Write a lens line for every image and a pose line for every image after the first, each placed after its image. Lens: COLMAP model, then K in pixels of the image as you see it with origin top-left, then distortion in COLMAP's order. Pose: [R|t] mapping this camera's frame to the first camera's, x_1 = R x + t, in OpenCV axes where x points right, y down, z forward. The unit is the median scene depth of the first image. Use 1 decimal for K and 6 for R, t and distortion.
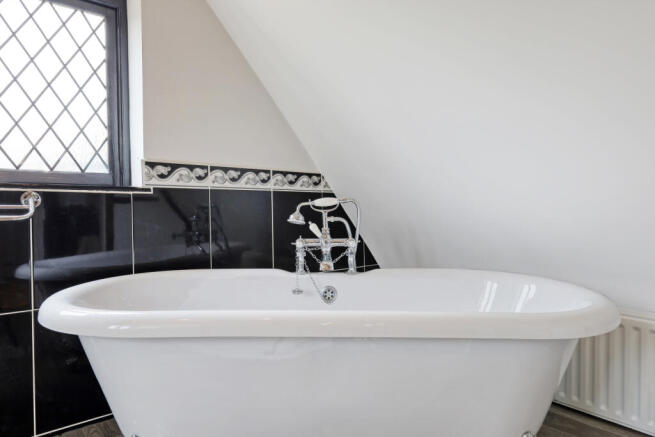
lens RADIAL K [[413.1, 0, 331.0], [0, 413.1, 217.7], [0, 0, 1]] dist [0.002219, -0.000048]
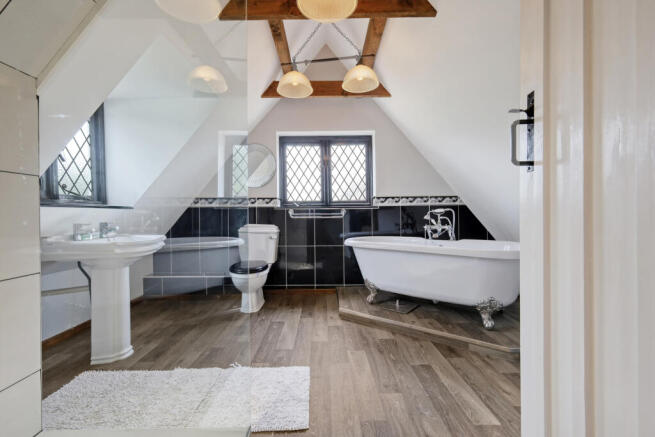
lens RADIAL K [[287.5, 0, 330.3], [0, 287.5, 215.1], [0, 0, 1]] dist [0.004164, -0.000152]
pose [[0.778080, -0.003539, -0.628155, 0.510275], [-0.003302, 0.999947, -0.009723, 0.006463], [0.628156, 0.009639, 0.778028, -0.683557]]
